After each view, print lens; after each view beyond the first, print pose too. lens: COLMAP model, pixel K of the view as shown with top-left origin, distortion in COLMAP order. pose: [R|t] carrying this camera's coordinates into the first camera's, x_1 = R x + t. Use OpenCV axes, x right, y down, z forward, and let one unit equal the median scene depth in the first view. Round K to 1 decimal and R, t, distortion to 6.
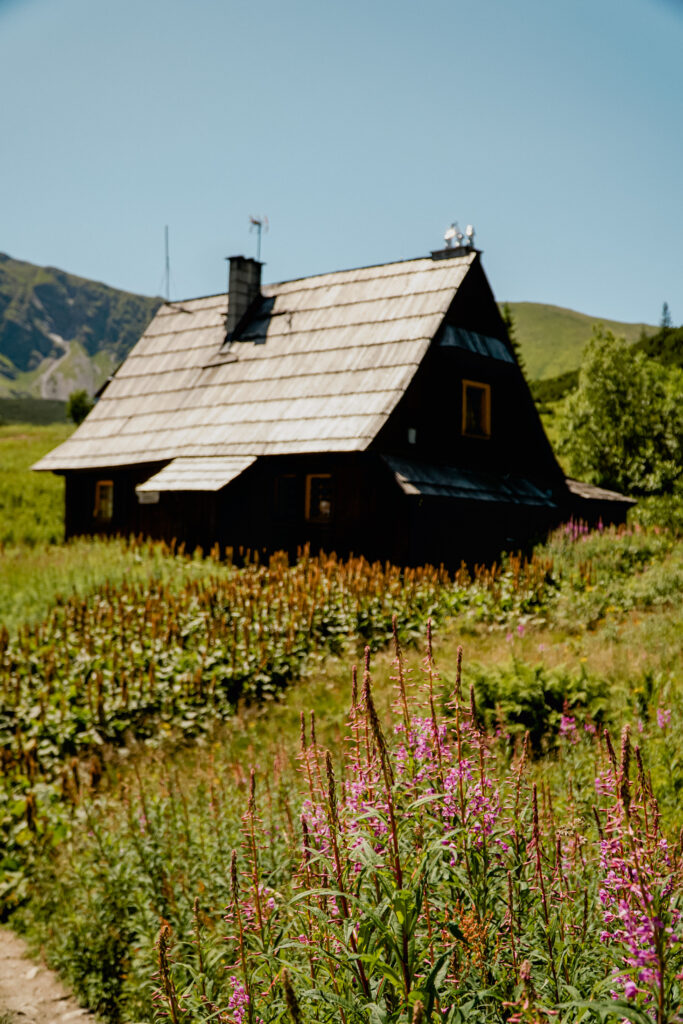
lens RADIAL K [[1063.3, 0, 342.0], [0, 1063.3, 511.2], [0, 0, 1]] dist [-0.002526, 0.000000]
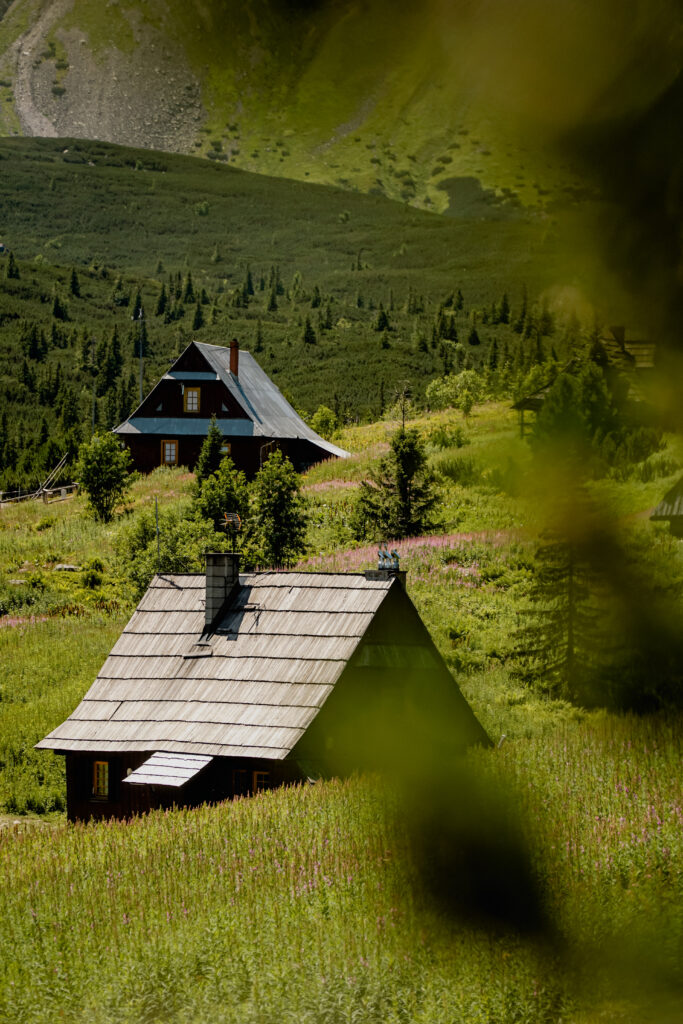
lens RADIAL K [[4002.2, 0, 341.6], [0, 4002.2, 512.1], [0, 0, 1]] dist [-0.387856, 0.000000]
pose [[0.980384, -0.024315, -0.195590, 0.864016], [0.026026, 0.999642, 0.006182, -0.317815], [0.195370, -0.011152, 0.980666, -3.098529]]
